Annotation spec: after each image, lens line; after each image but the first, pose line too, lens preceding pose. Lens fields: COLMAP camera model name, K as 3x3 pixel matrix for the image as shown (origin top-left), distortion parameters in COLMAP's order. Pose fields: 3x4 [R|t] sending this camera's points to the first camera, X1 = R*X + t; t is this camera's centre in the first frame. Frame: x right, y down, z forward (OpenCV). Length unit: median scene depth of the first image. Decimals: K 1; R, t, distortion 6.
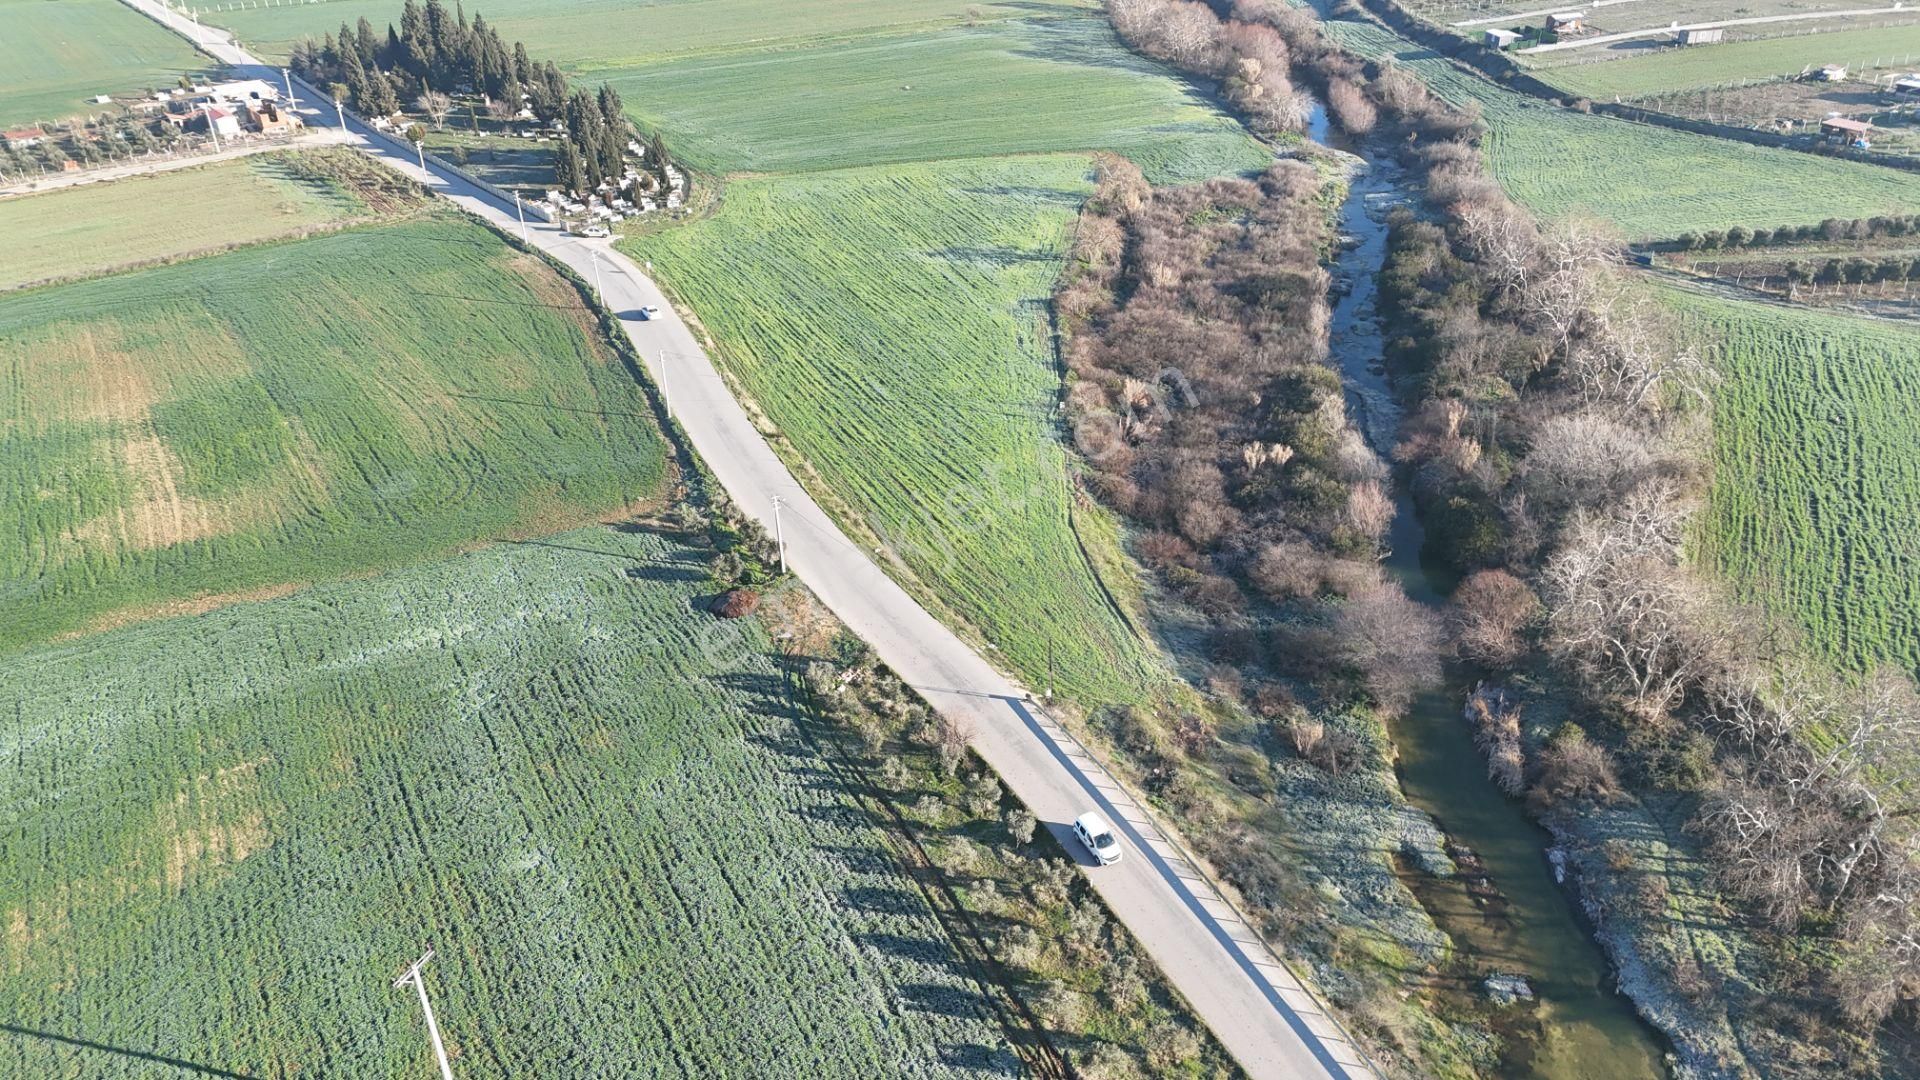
lens RADIAL K [[1402.6, 0, 969.0], [0, 1402.6, 539.3], [0, 0, 1]] dist [0.084813, -0.080902]
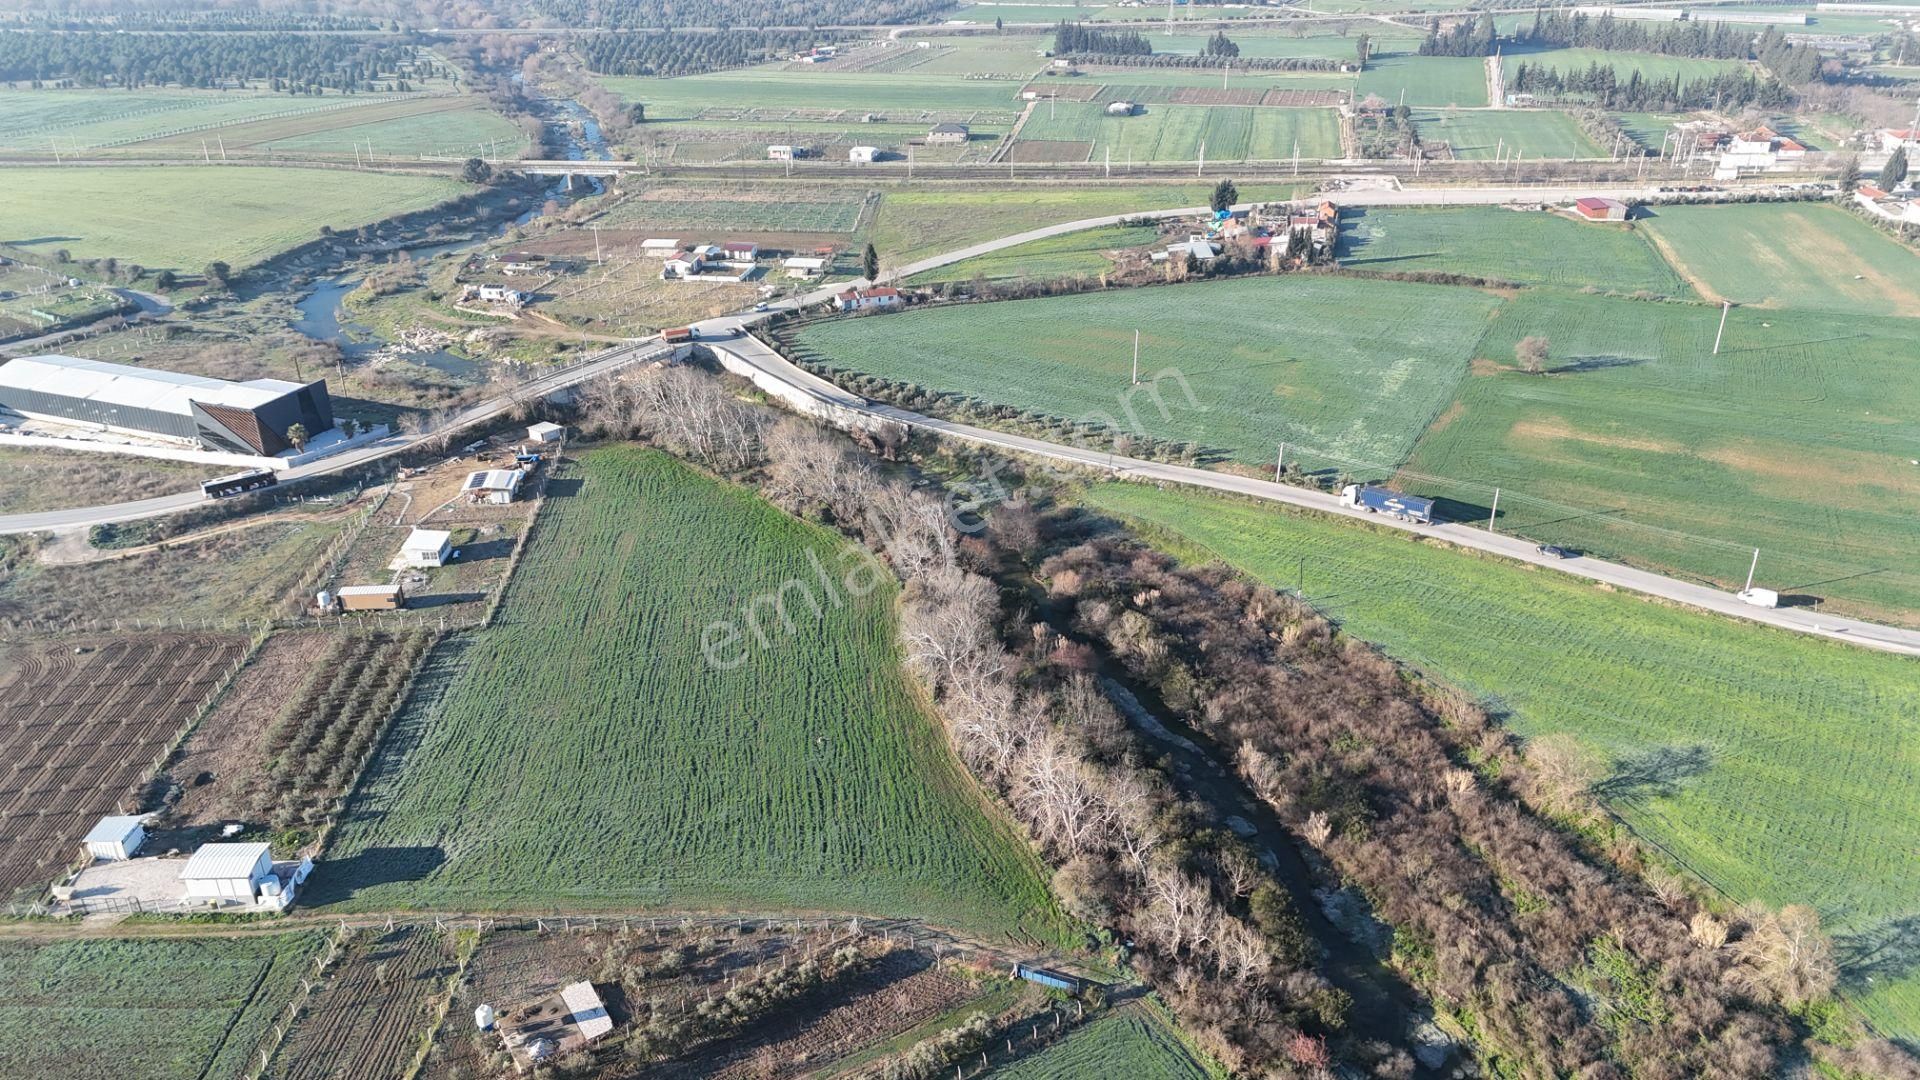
lens RADIAL K [[1402.6, 0, 969.0], [0, 1402.6, 539.3], [0, 0, 1]] dist [0.084813, -0.080902]
pose [[-0.853409, 0.254724, -0.454762, 1.096500], [-0.236640, 0.588027, 0.773451, -1.279688], [0.464429, 0.767685, -0.441549, 1.593457]]
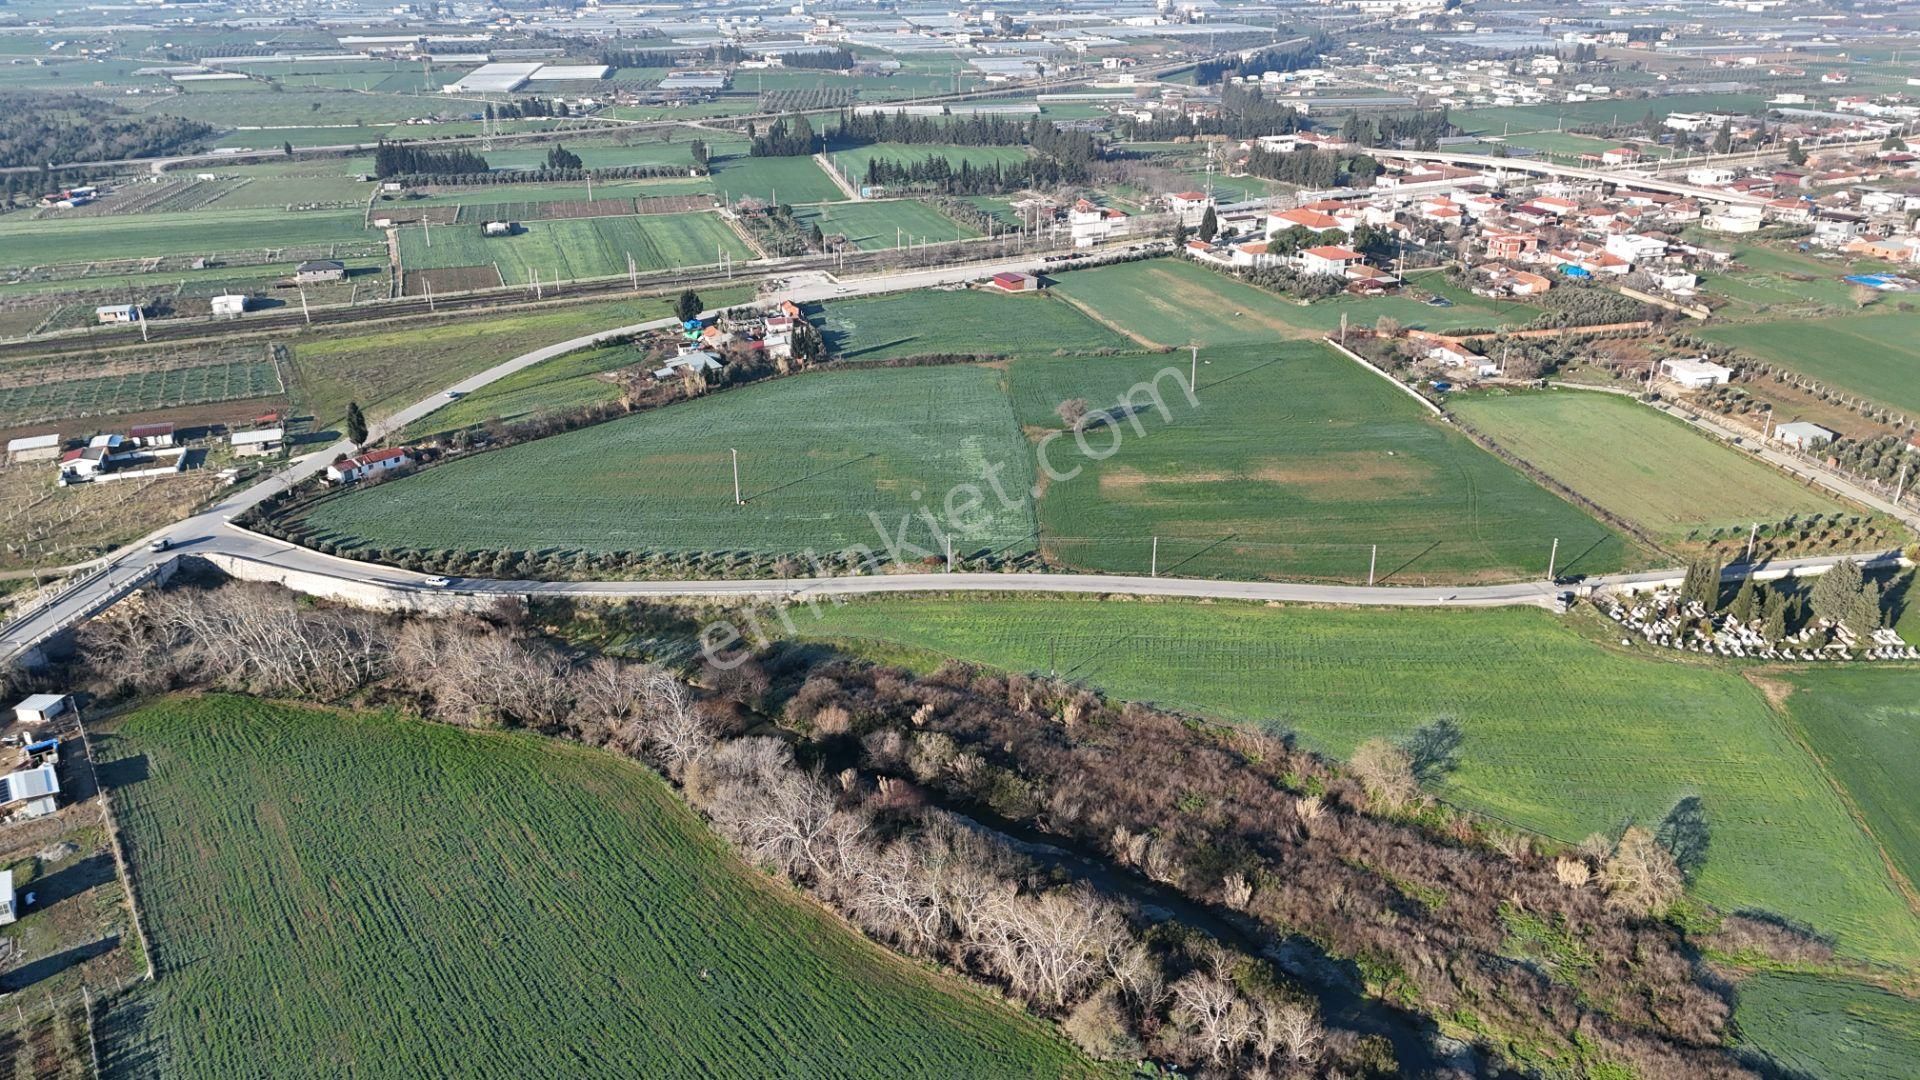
lens RADIAL K [[1402.6, 0, 969.0], [0, 1402.6, 539.3], [0, 0, 1]] dist [0.084813, -0.080902]
pose [[-0.480854, 0.360586, -0.799223, 1.346377], [-0.418875, 0.706305, 0.570681, -1.088889], [0.770275, 0.609189, -0.188589, 1.248432]]
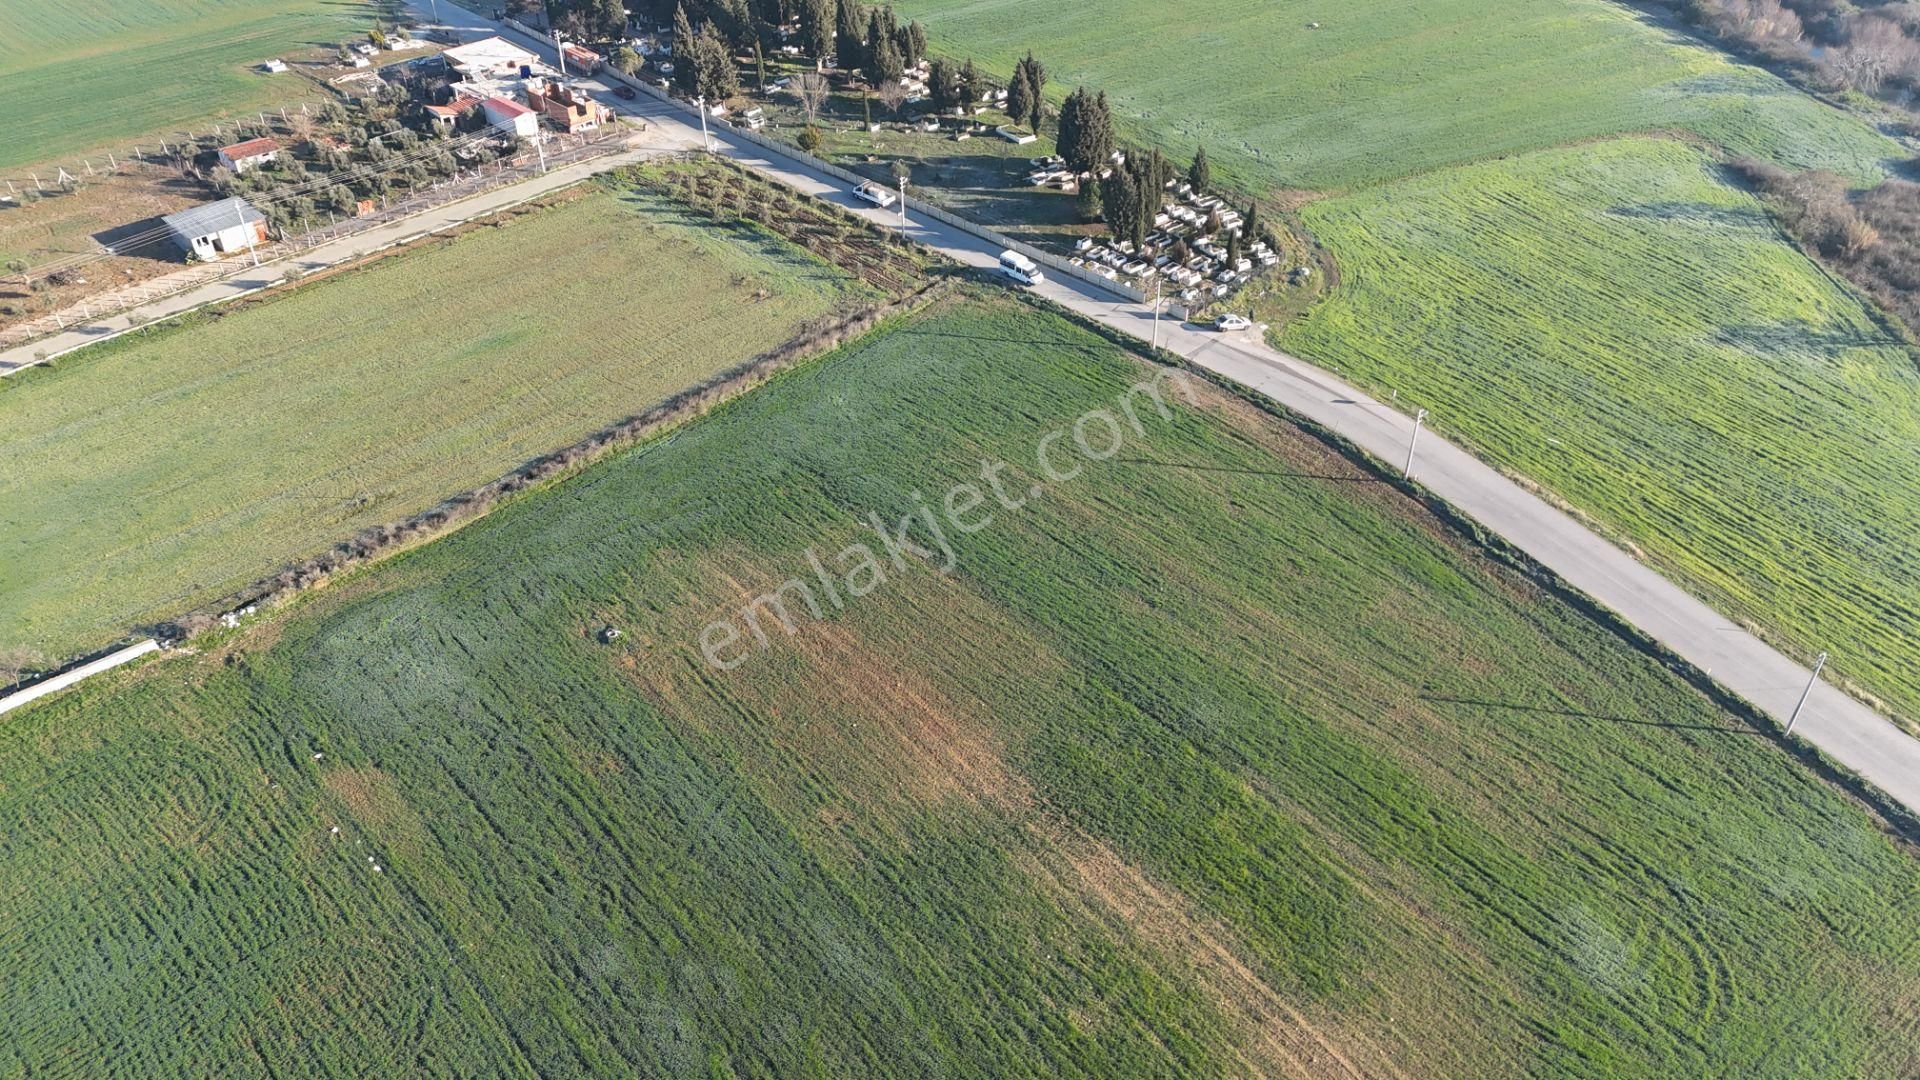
lens RADIAL K [[1411.1, 0, 968.0], [0, 1411.1, 531.2], [0, 0, 1]] dist [0.082384, -0.078728]
pose [[0.991483, -0.057682, 0.116765, -0.752845], [0.042532, 0.990822, 0.128310, -0.320896], [-0.123094, -0.122251, 0.984836, 0.428236]]
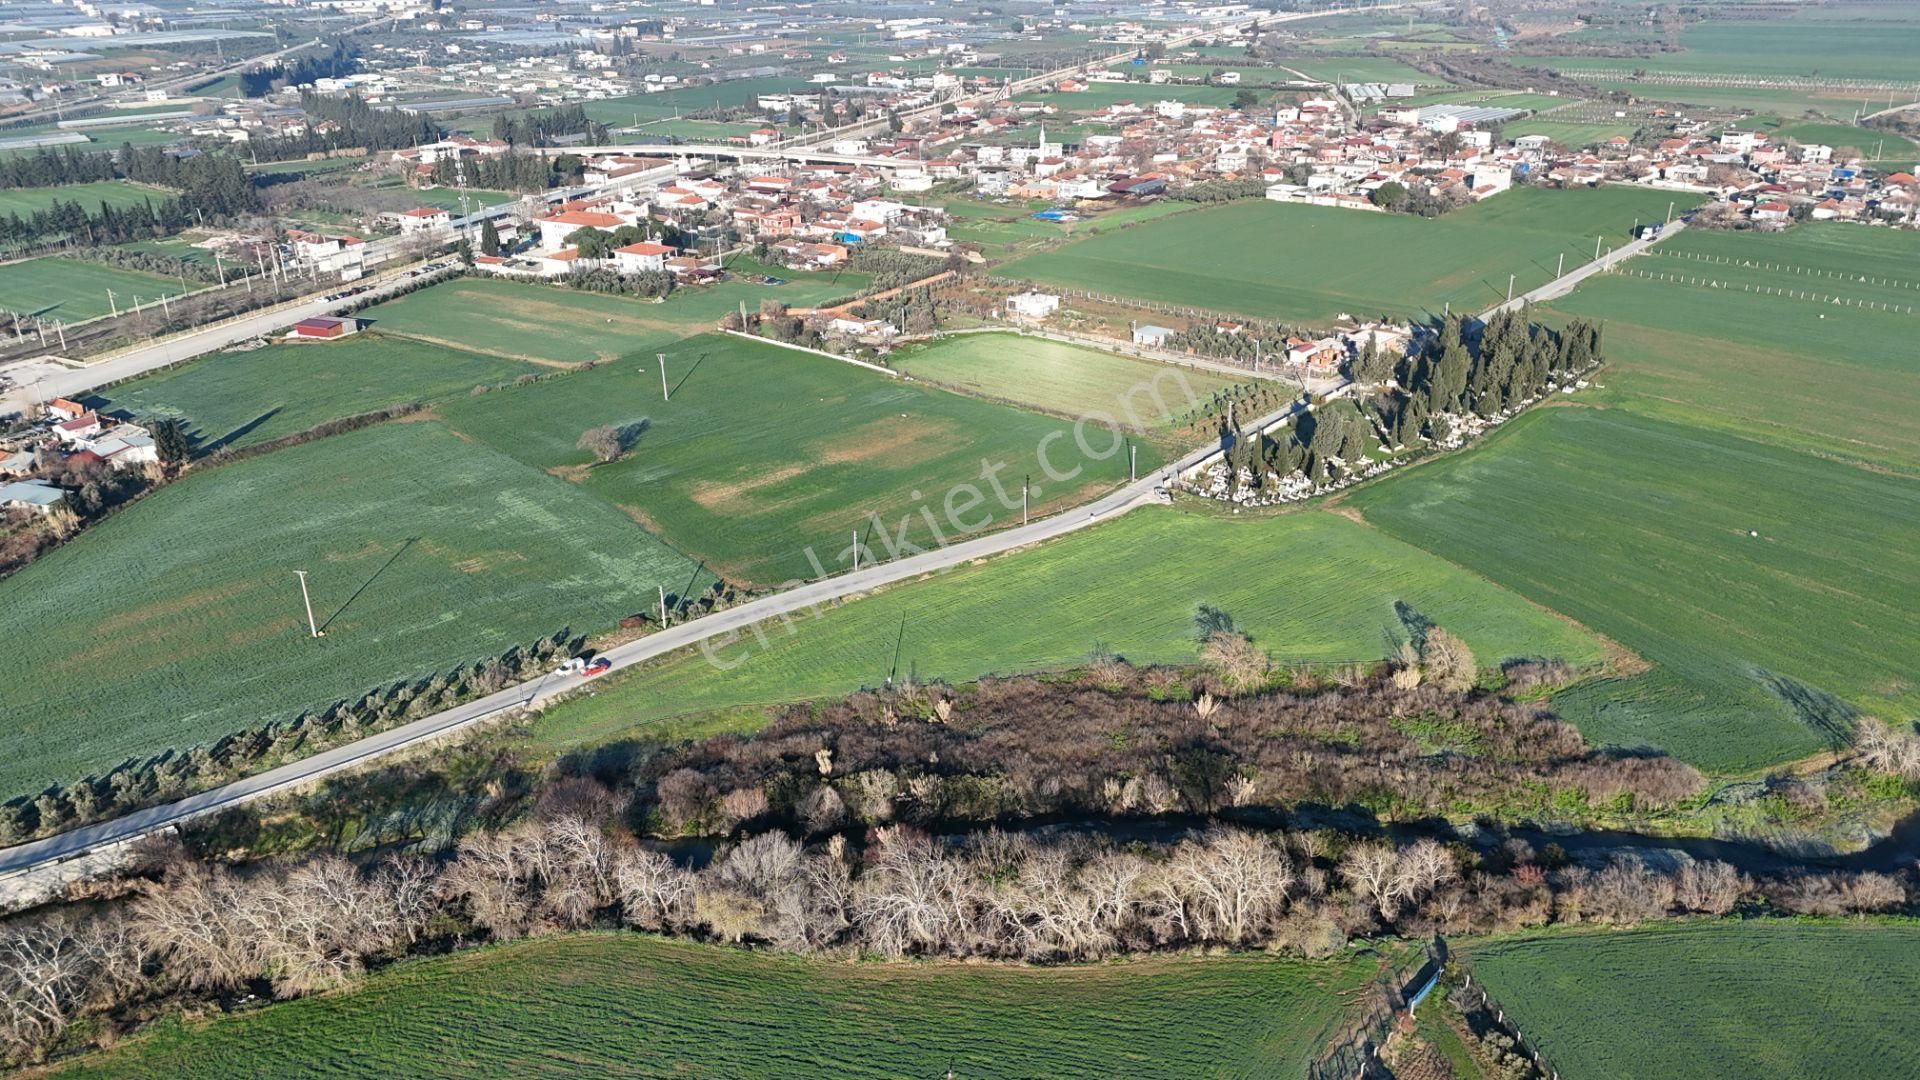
lens RADIAL K [[1402.6, 0, 969.0], [0, 1402.6, 539.3], [0, 0, 1]] dist [0.084813, -0.080902]
pose [[0.189027, 0.403114, -0.895415, 1.430515], [-0.474456, 0.835847, 0.276137, -0.712989], [0.859744, 0.372638, 0.349258, 0.583276]]
